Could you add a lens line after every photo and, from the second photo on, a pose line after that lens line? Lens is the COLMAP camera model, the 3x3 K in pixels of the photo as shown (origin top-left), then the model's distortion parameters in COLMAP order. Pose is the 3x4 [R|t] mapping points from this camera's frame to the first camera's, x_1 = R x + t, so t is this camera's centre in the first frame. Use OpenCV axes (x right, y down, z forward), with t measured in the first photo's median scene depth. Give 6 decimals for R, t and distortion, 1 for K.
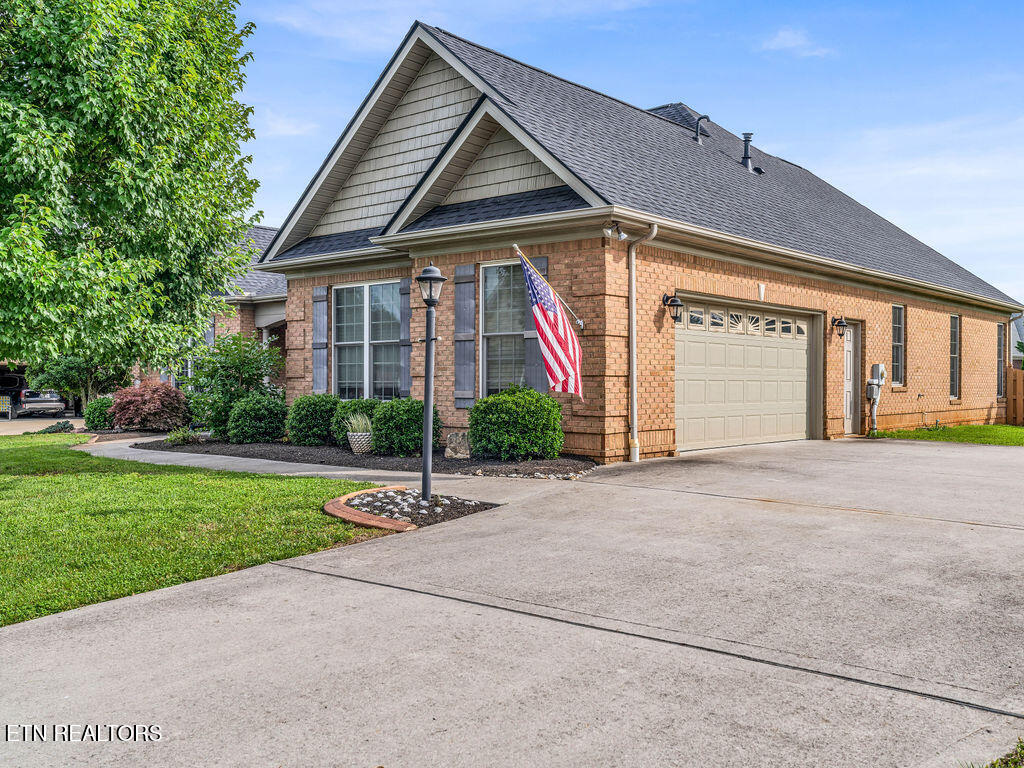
lens RADIAL K [[973.9, 0, 512.0], [0, 973.9, 384.0], [0, 0, 1]] dist [0.002143, 0.002184]
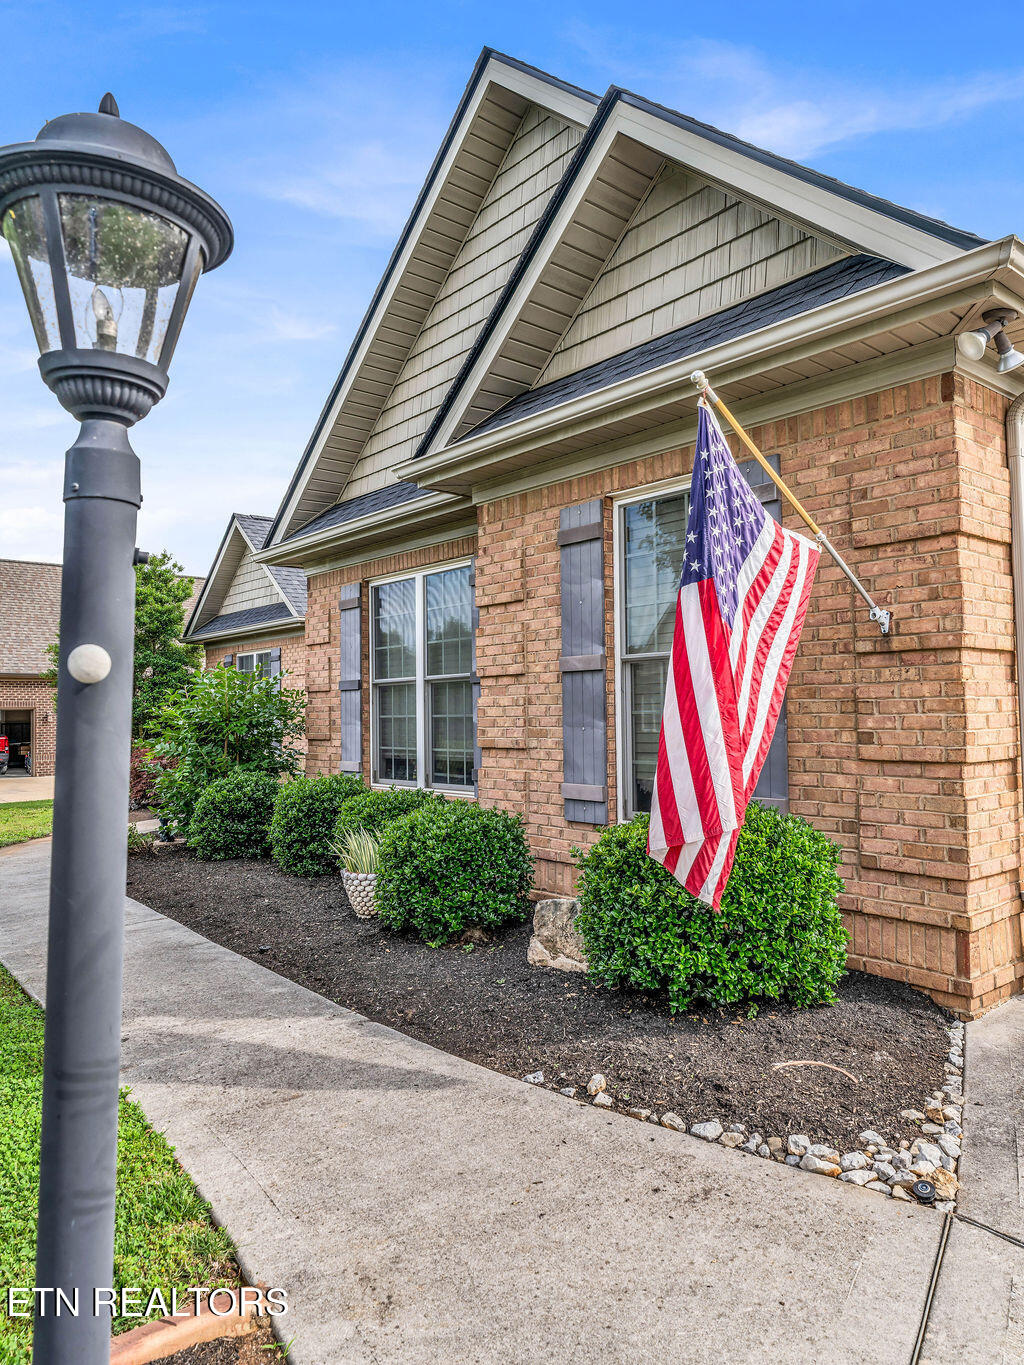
lens RADIAL K [[927.6, 0, 529.5], [0, 927.6, 680.8], [0, 0, 1]] dist [0.006161, 0.001597]
pose [[0.986869, -0.018547, -0.160452, -0.004107], [0.012734, 0.999227, -0.037181, -0.024486], [0.161018, 0.034650, 0.986343, 0.567817]]
